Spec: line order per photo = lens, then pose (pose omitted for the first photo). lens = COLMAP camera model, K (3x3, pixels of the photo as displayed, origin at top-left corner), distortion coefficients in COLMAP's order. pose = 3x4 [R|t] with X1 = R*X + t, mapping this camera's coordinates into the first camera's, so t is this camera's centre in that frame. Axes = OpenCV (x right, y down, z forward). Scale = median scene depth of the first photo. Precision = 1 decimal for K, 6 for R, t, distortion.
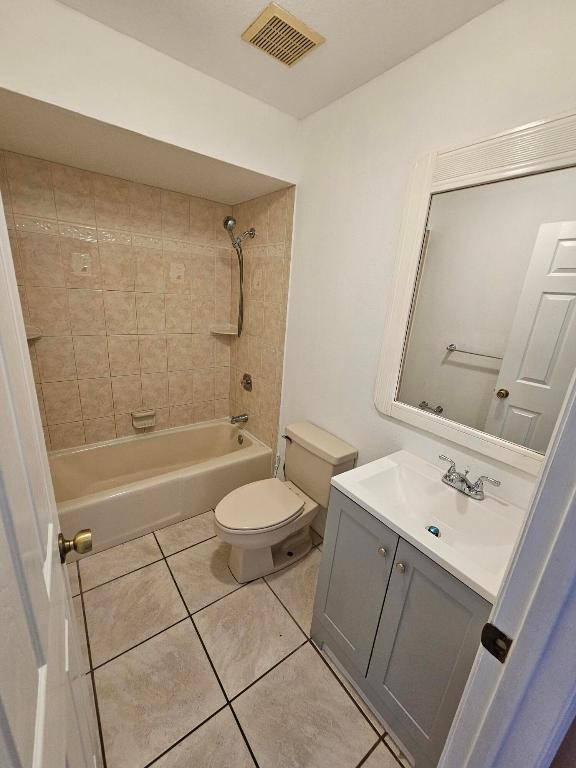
lens RADIAL K [[312.0, 0, 286.4], [0, 312.0, 386.4], [0, 0, 1]] dist [-0.003101, -0.000321]
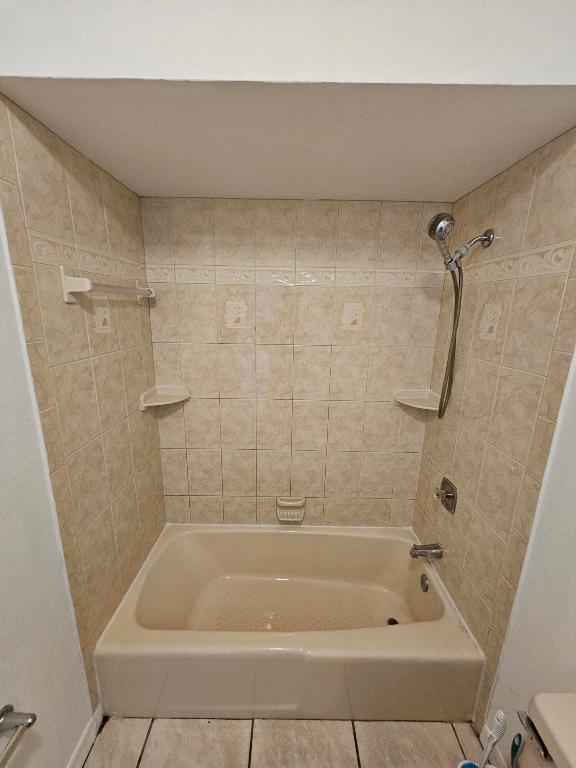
lens RADIAL K [[312.0, 0, 286.4], [0, 312.0, 386.4], [0, 0, 1]] dist [-0.003101, -0.000321]
pose [[0.798361, 0.088150, -0.595693, -0.041950], [-0.135380, 0.990178, -0.034915, -0.163060], [0.586764, 0.108520, 0.802453, 0.370898]]
